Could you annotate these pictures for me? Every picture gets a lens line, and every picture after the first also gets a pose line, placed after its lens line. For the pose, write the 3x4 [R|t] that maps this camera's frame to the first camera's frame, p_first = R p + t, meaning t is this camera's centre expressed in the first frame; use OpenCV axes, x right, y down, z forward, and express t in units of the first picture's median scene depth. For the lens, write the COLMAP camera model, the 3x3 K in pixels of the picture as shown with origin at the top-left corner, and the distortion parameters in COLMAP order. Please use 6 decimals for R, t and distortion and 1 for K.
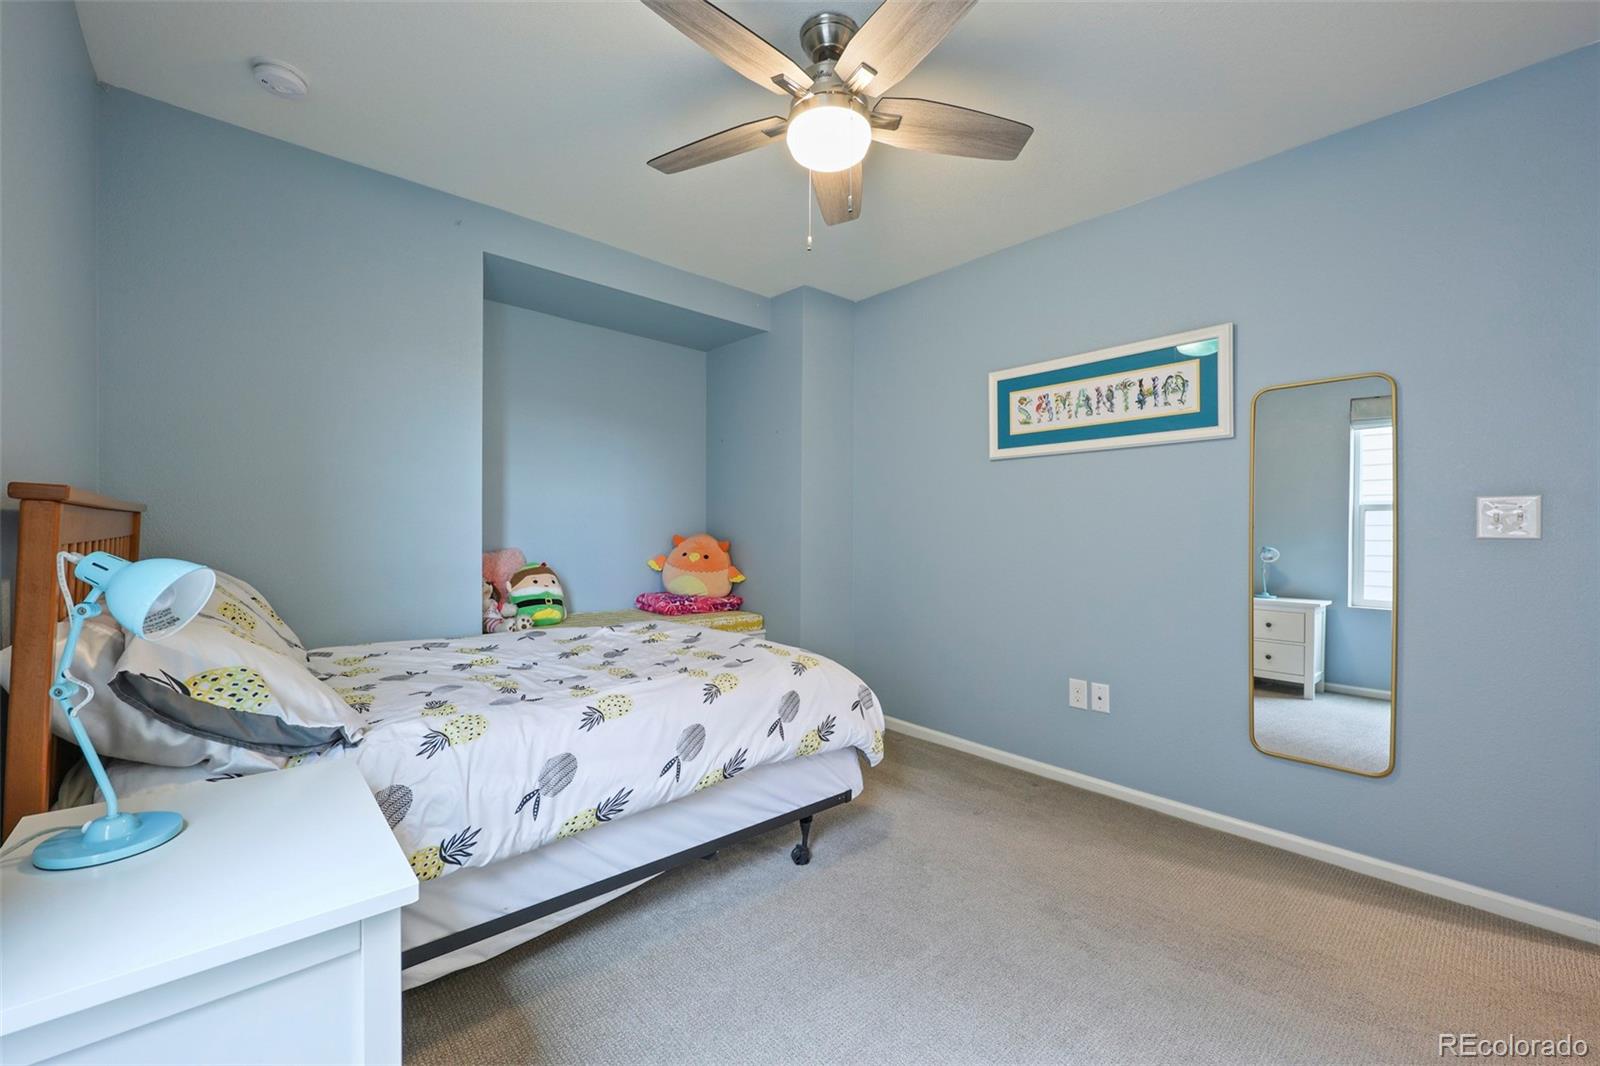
lens RADIAL K [[644.2, 0, 795.3], [0, 644.2, 532.8], [0, 0, 1]] dist [-0.000635, 0.000623]
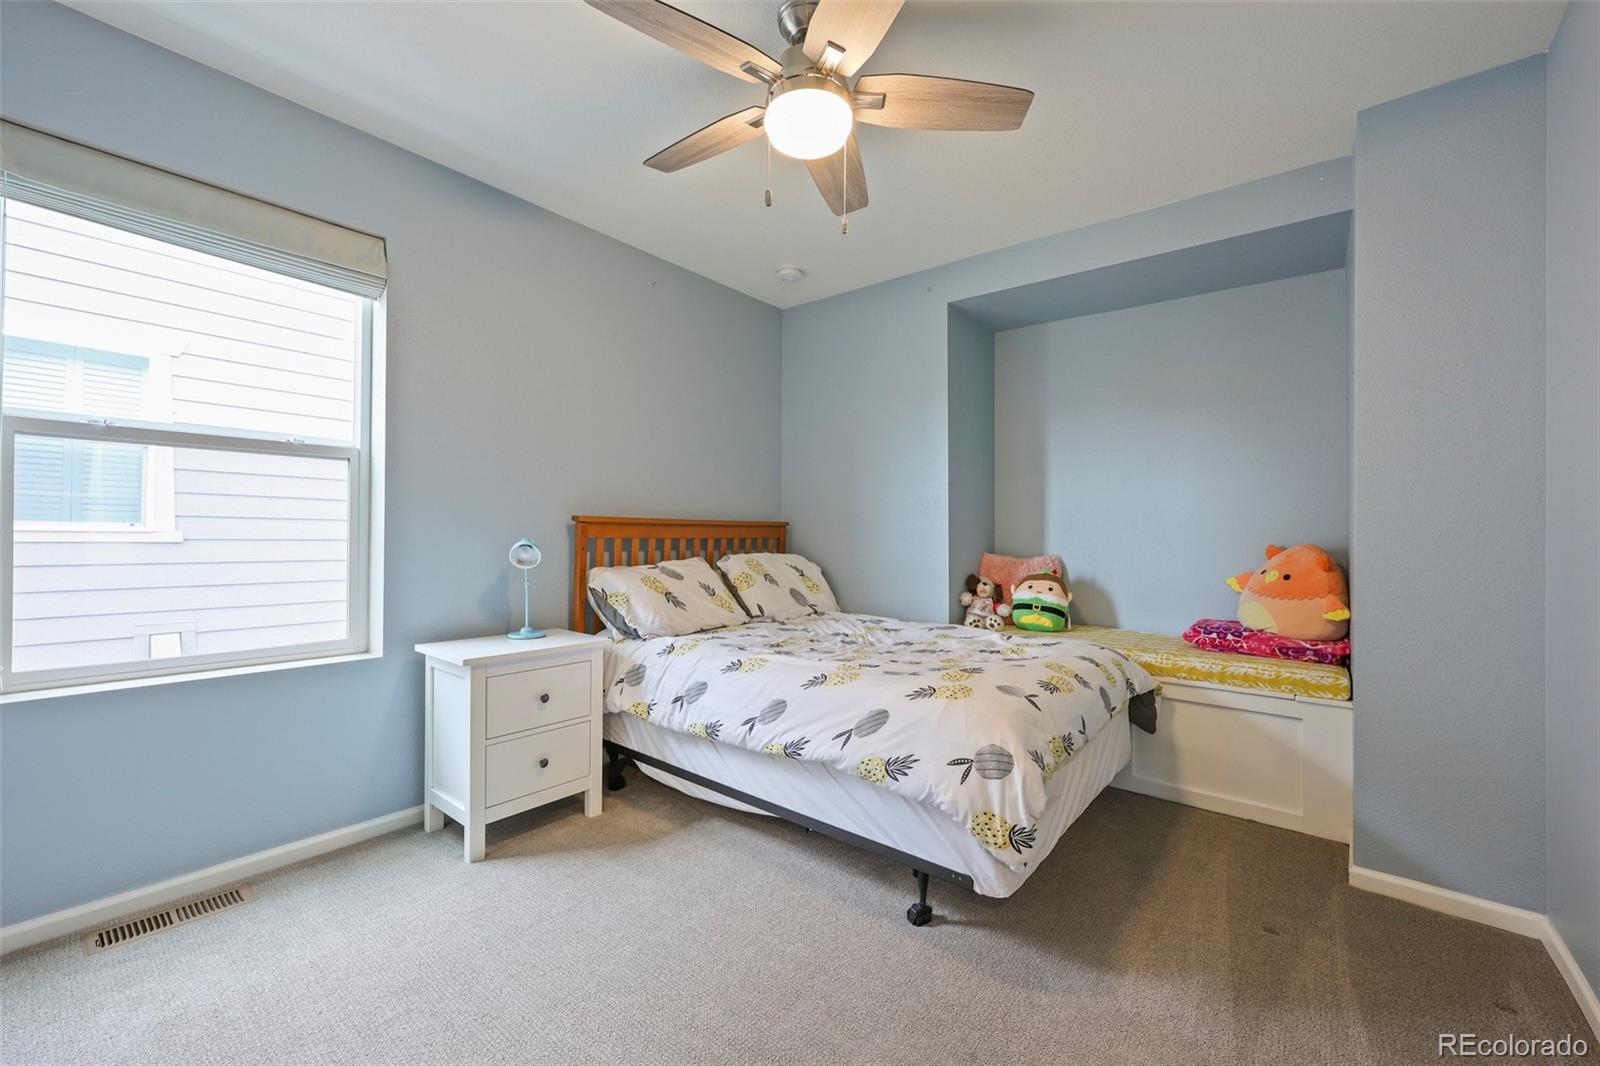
lens RADIAL K [[644.2, 0, 794.4], [0, 644.2, 531.9], [0, 0, 1]] dist [-0.000635, 0.000623]
pose [[0.158053, -0.011572, -0.987363, 0.868983], [-0.011664, 0.999840, -0.013585, 0.010298], [0.987362, 0.013664, 0.157893, 0.730779]]
